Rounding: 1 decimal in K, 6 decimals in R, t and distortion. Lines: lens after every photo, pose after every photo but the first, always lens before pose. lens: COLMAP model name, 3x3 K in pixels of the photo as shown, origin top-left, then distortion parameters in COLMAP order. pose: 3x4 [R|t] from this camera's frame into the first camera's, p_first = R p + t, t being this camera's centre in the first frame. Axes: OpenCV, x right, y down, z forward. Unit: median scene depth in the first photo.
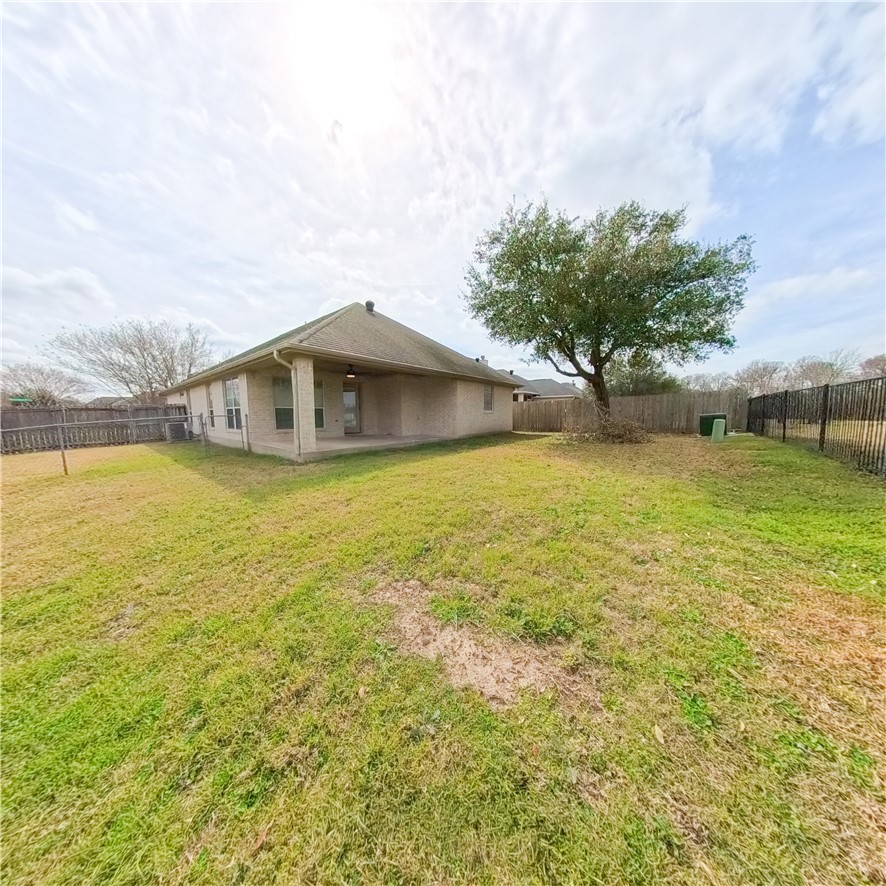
lens RADIAL K [[289.6, 0, 437.1], [0, 289.6, 437.4], [0, 0, 1]] dist [-0.017578, 0.000535]
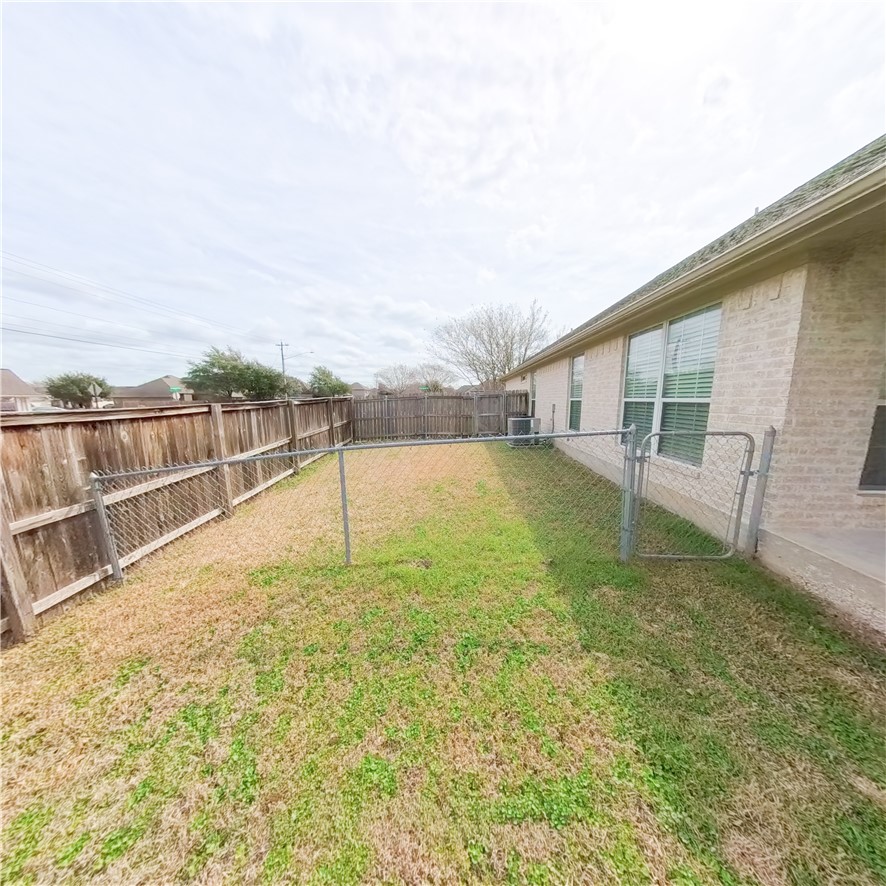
lens RADIAL K [[289.6, 0, 444.9], [0, 289.6, 442.7], [0, 0, 1]] dist [-0.017578, 0.000535]
pose [[0.594298, 0.129425, -0.793763, -0.316095], [-0.073215, 0.991575, 0.106862, -0.036697], [0.800906, -0.005393, 0.598766, 0.296804]]
